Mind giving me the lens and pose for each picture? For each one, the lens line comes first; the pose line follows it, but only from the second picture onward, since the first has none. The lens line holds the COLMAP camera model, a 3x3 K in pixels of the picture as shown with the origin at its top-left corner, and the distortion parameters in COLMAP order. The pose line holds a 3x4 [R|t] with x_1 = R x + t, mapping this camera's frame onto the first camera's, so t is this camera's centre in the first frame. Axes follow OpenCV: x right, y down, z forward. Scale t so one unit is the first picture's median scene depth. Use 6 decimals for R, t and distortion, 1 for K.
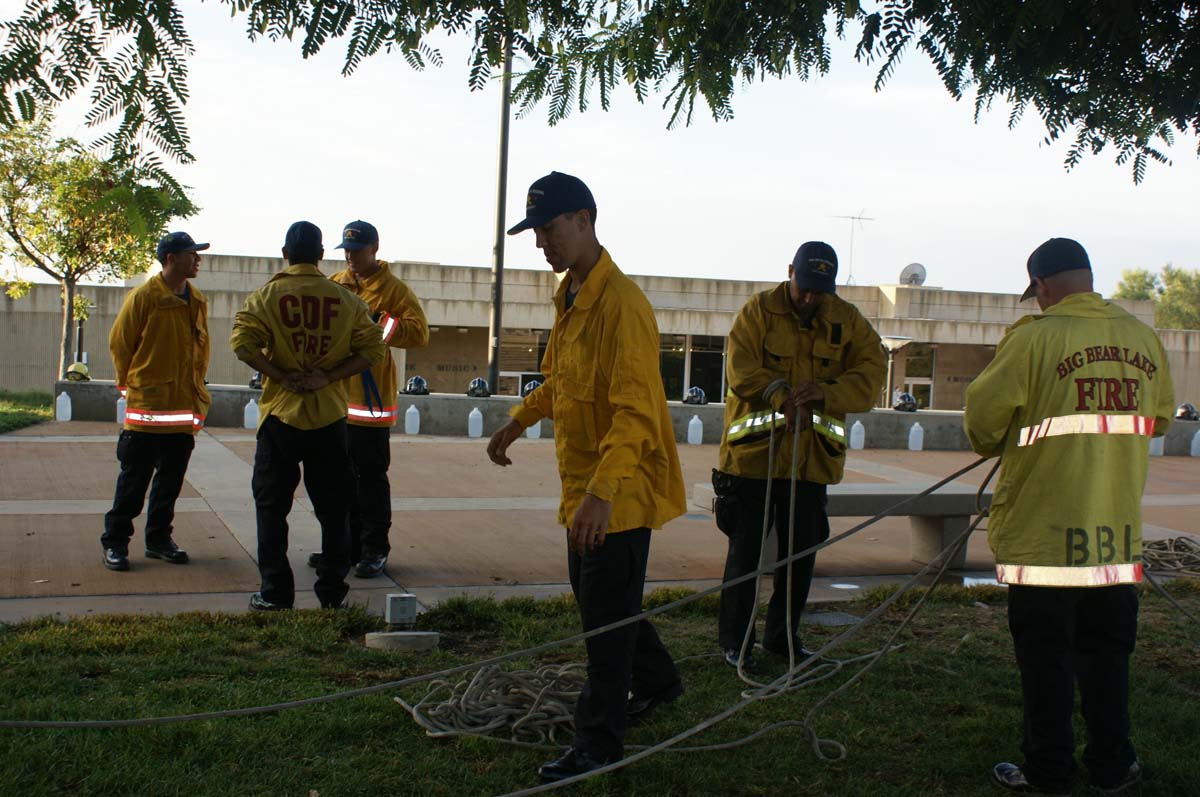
lens RADIAL K [[1502.3, 0, 600.0], [0, 1502.3, 398.5], [0, 0, 1]] dist [-0.099276, 0.096956]
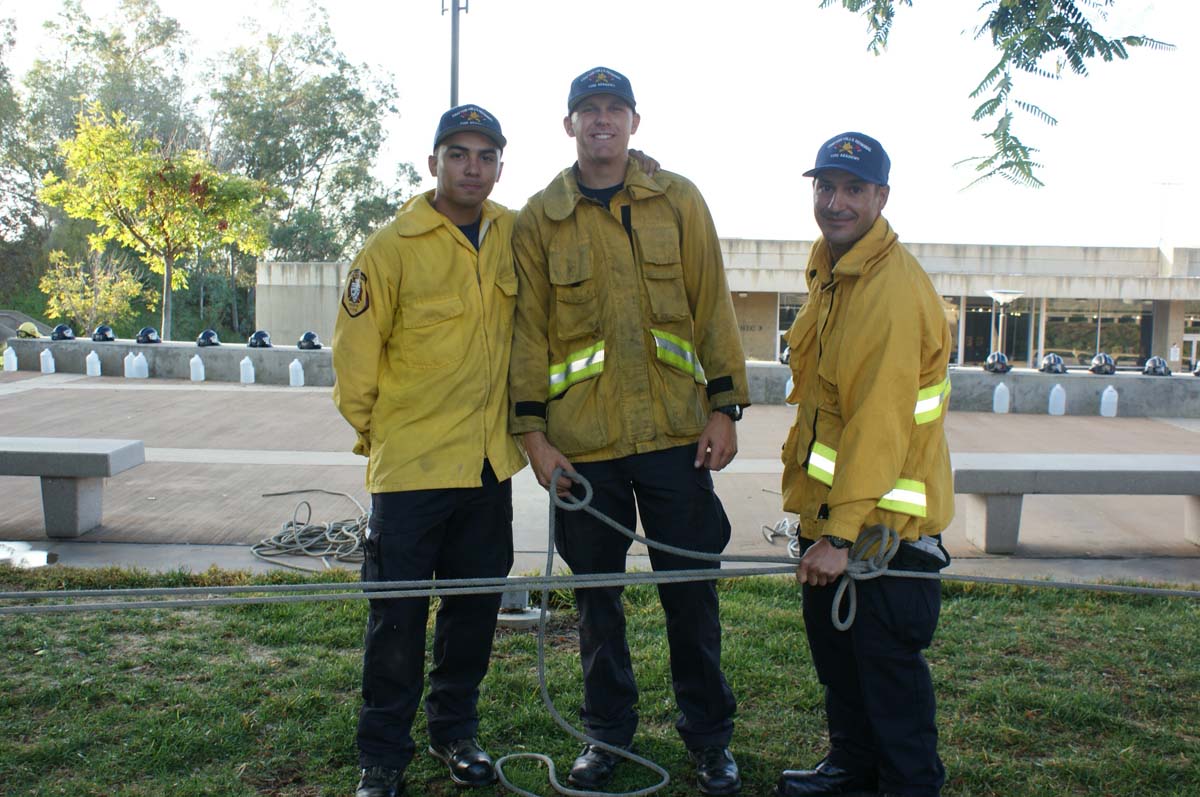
lens RADIAL K [[1403.6, 0, 600.0], [0, 1403.6, 398.5], [0, 0, 1]] dist [0.016743, 0.033150]
pose [[0.941708, 0.007983, -0.336337, 0.156134], [-0.001391, 0.999802, 0.019834, 0.004741], [0.336429, -0.018210, 0.941533, 0.035478]]
